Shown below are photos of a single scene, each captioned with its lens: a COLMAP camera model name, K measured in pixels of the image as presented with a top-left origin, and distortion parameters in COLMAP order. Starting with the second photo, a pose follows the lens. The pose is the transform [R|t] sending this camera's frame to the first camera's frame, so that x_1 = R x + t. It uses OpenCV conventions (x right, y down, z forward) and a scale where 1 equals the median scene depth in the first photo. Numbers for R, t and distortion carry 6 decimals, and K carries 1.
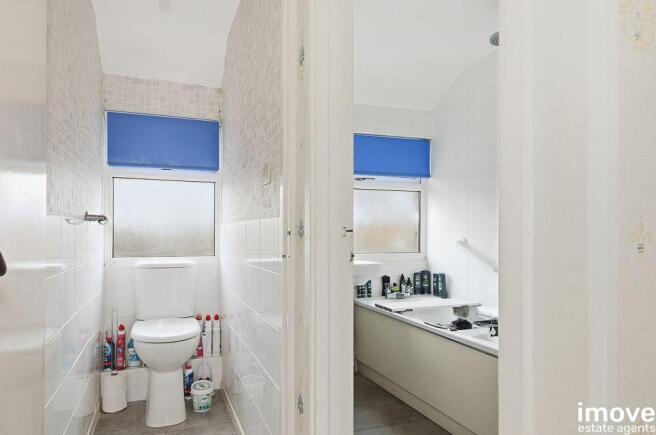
lens RADIAL K [[411.2, 0, 326.7], [0, 411.2, 223.0], [0, 0, 1]] dist [0.008635, 0.000349]
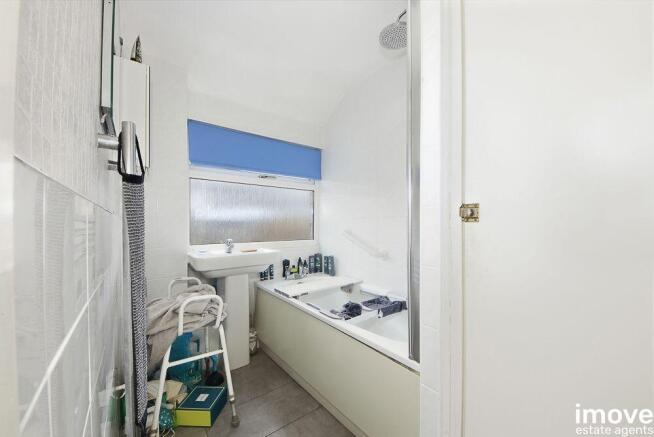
lens RADIAL K [[260.5, 0, 325.5], [0, 260.5, 221.0], [0, 0, 1]] dist [0.000286, 0.000004]
pose [[0.963186, -0.003711, 0.268811, 0.050667], [0.000823, 0.999941, 0.010857, 0.007371], [-0.268835, -0.010236, 0.963132, 0.240767]]
